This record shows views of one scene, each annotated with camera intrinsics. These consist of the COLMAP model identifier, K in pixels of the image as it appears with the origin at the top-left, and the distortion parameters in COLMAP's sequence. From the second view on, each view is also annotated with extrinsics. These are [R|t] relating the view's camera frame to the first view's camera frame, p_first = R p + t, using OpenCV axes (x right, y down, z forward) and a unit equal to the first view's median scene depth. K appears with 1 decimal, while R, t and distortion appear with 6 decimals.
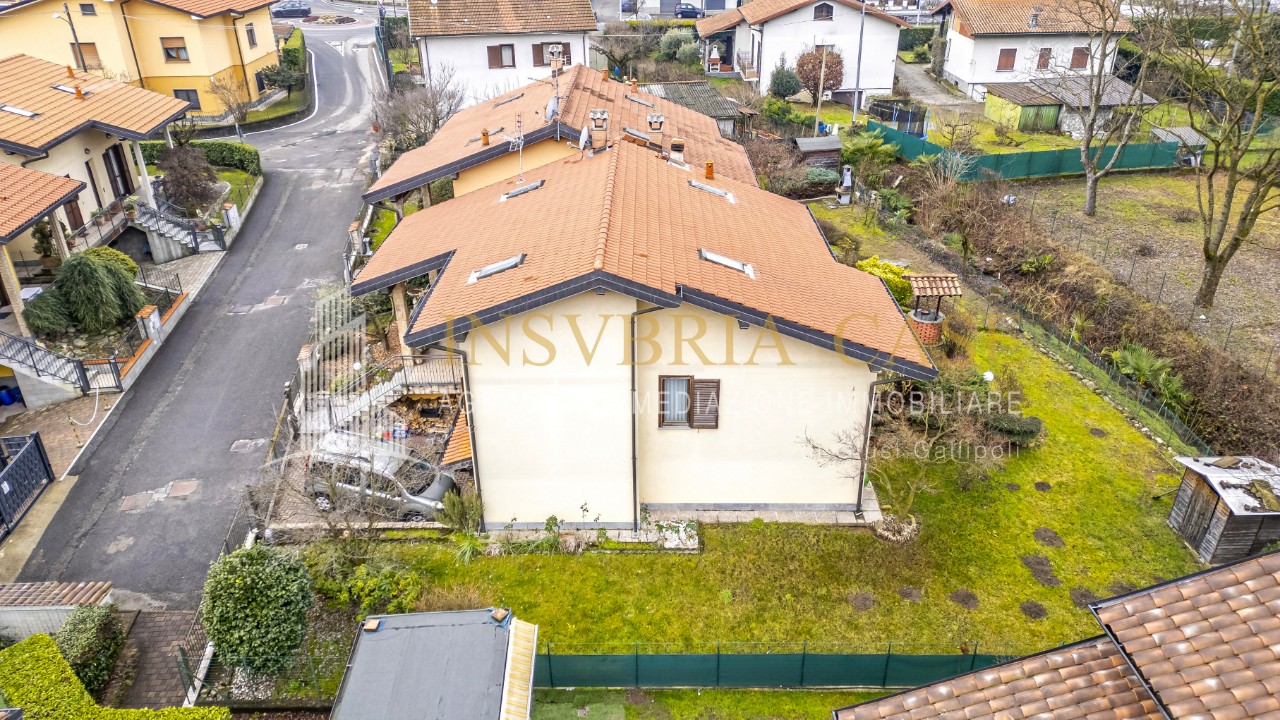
lens RADIAL K [[894.0, 0, 640.0], [0, 894.0, 360.0], [0, 0, 1]] dist [0.040067, -0.005689]
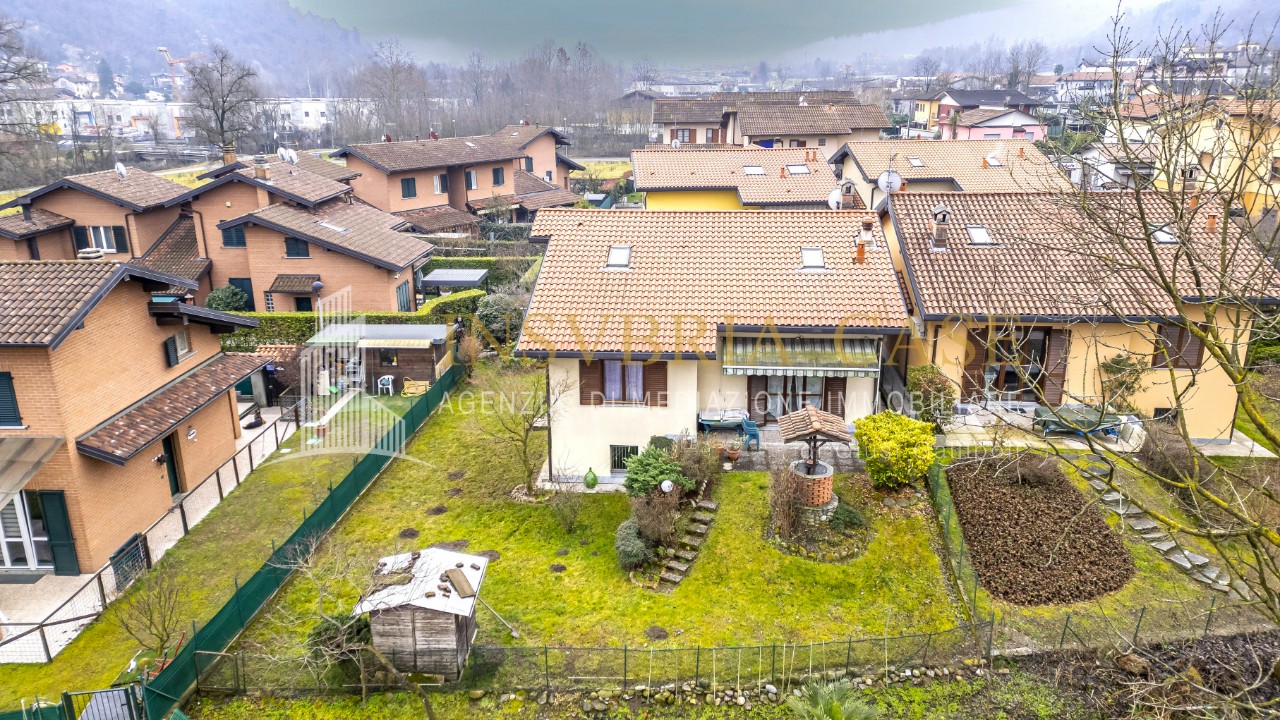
lens RADIAL K [[894.0, 0, 640.0], [0, 894.0, 360.0], [0, 0, 1]] dist [0.040067, -0.005689]
pose [[-0.070221, 0.306594, -0.949247, 0.549338], [-0.445053, 0.842007, 0.304880, -0.160663], [0.892747, 0.443874, 0.077324, 0.392456]]
